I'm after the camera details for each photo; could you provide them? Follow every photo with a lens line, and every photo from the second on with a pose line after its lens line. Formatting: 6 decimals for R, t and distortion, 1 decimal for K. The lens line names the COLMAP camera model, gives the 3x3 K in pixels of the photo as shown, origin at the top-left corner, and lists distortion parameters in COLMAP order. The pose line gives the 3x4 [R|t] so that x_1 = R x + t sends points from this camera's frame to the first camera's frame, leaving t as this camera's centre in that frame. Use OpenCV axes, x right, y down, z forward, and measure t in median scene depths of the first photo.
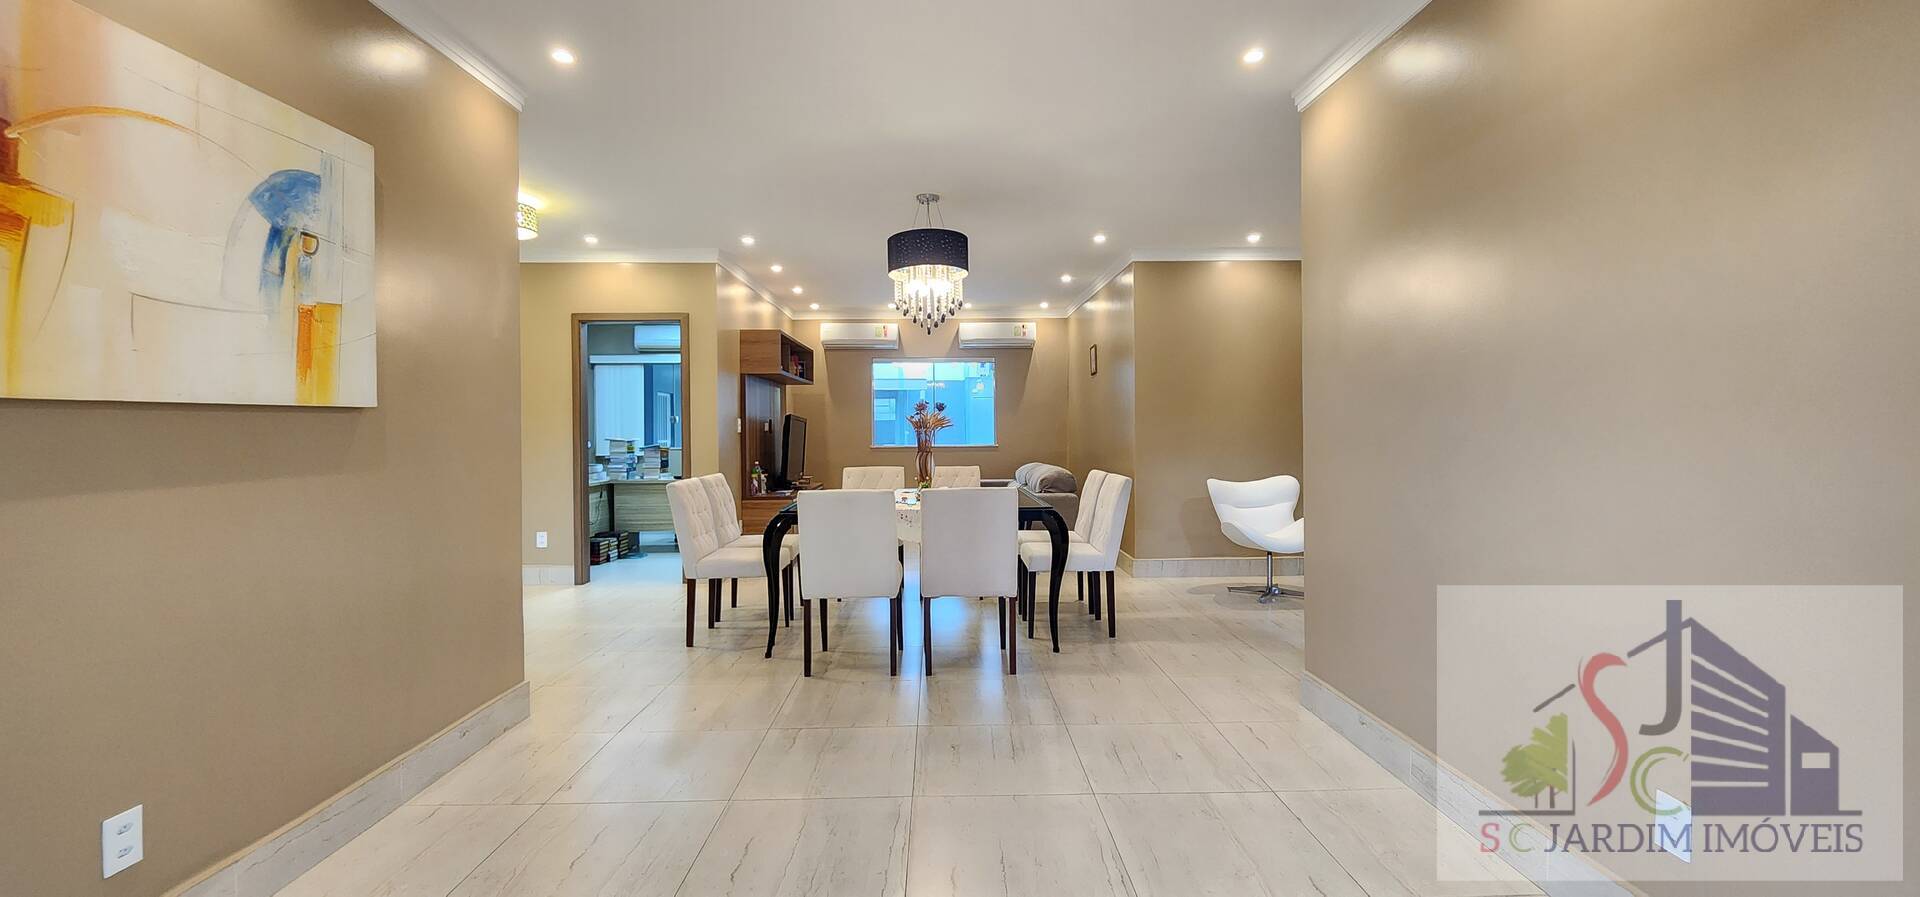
lens RADIAL K [[801.5, 0, 971.5], [0, 801.5, 435.3], [0, 0, 1]] dist [-0.001692, -0.000029]
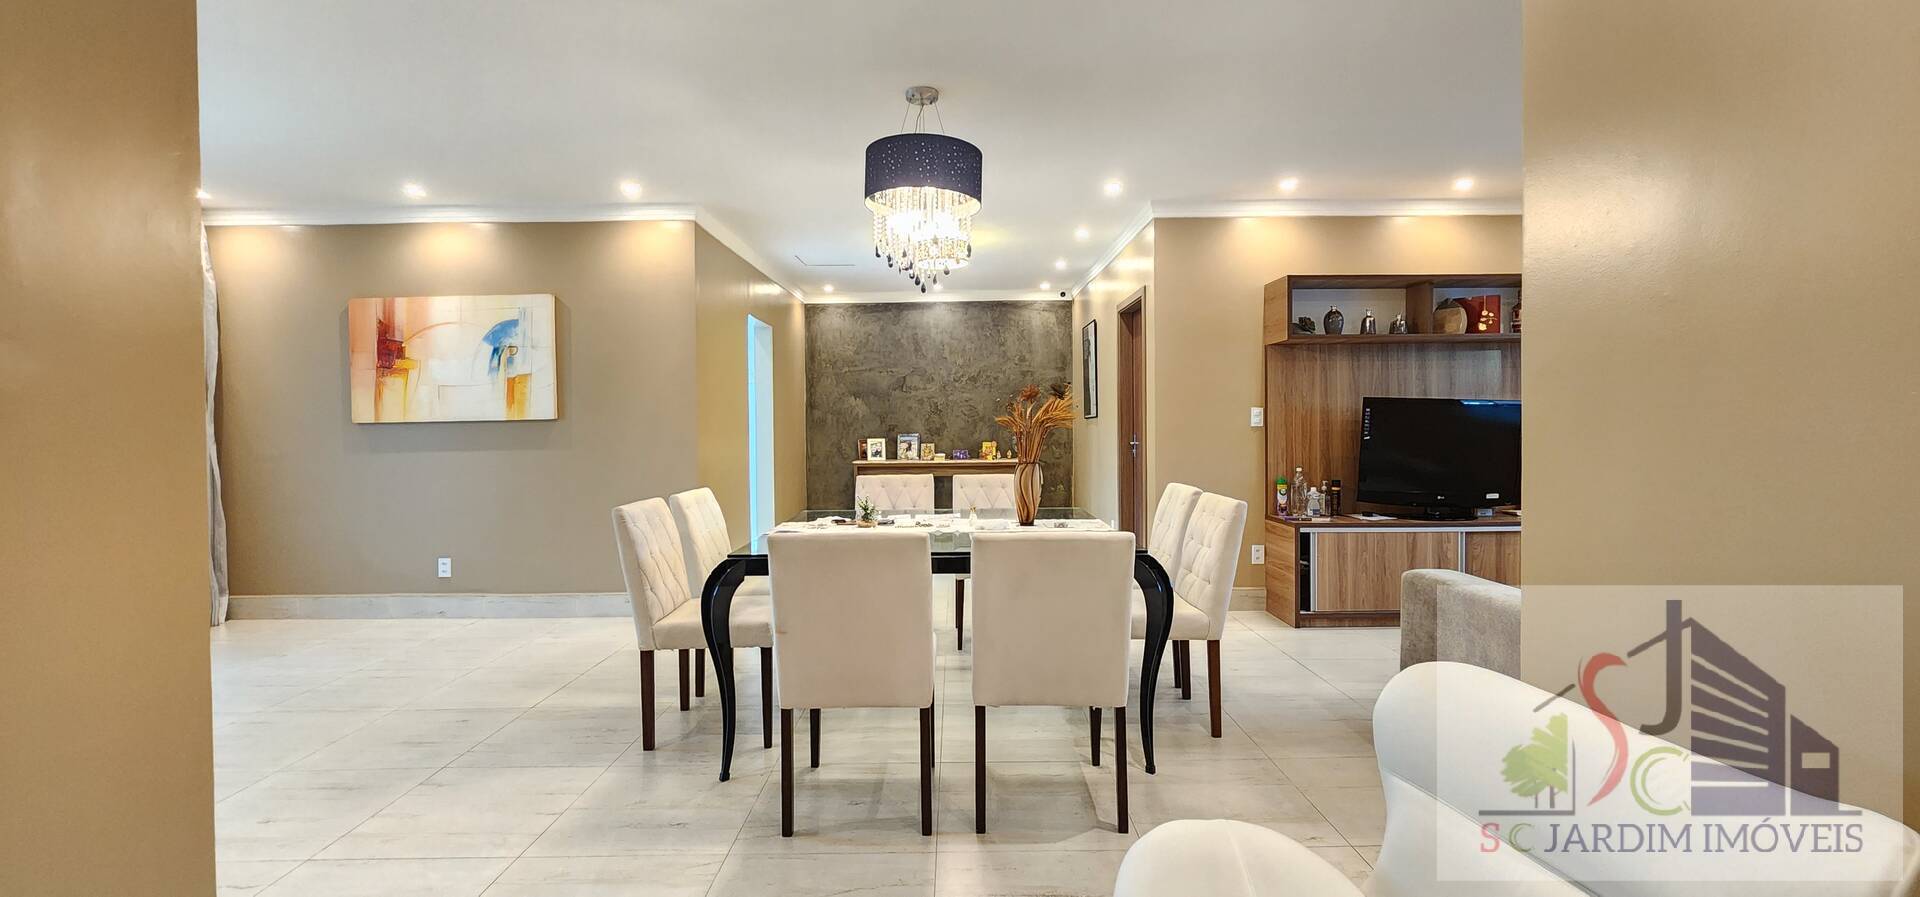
lens RADIAL K [[801.5, 0, 971.5], [0, 801.5, 435.3], [0, 0, 1]] dist [-0.001692, -0.000029]
pose [[-0.036226, 0.024639, -0.999040, 1.501986], [0.004142, 0.999691, 0.024505, -0.044934], [0.999335, -0.003251, -0.036317, 2.492807]]
